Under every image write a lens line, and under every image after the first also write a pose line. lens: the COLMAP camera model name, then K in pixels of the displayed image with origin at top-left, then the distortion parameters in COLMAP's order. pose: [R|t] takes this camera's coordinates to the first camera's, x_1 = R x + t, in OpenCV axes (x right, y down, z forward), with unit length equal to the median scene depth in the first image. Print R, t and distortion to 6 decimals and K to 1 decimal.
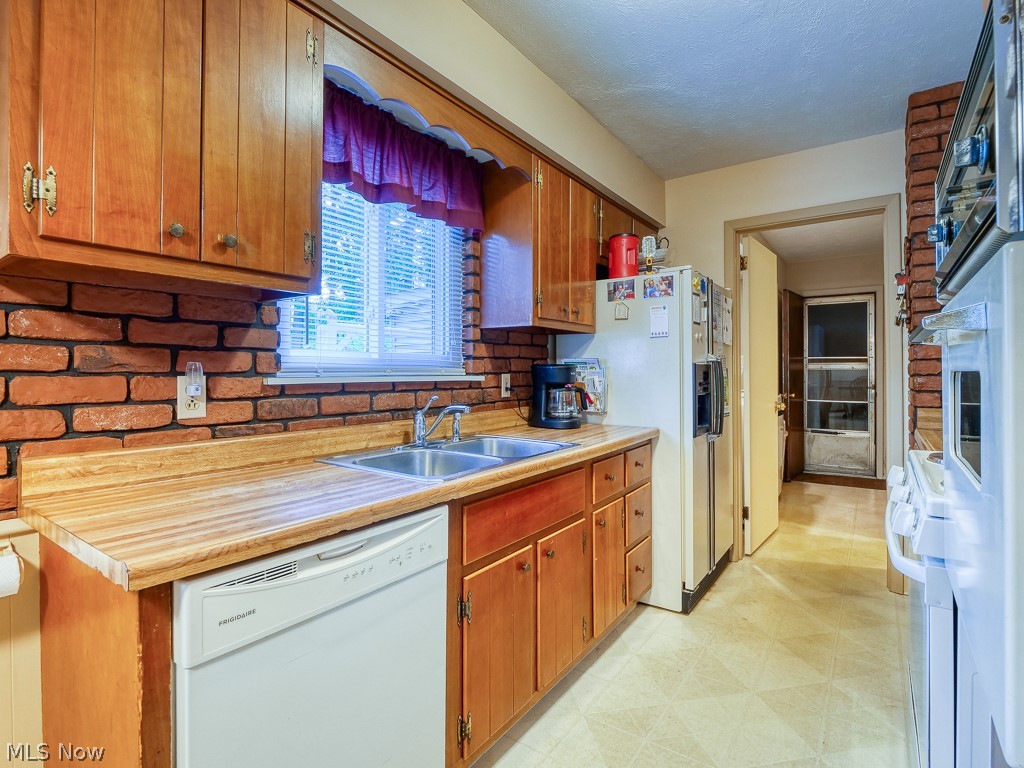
lens RADIAL K [[510.1, 0, 511.8], [0, 510.1, 377.1], [0, 0, 1]] dist [-0.009079, -0.001248]
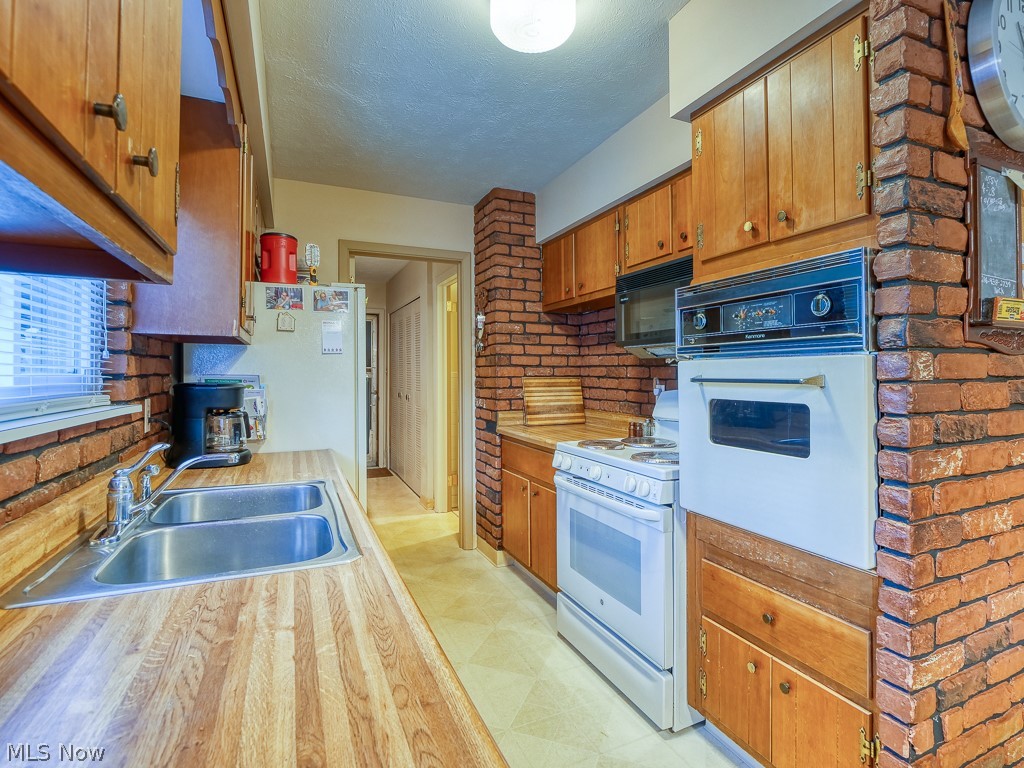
lens RADIAL K [[510.1, 0, 514.8], [0, 510.1, 376.4], [0, 0, 1]] dist [-0.009079, -0.001248]
pose [[0.501803, -0.003670, 0.864974, -0.357005], [0.008750, 0.999961, -0.000833, -0.031580], [-0.864938, 0.007987, 0.501816, 0.220517]]
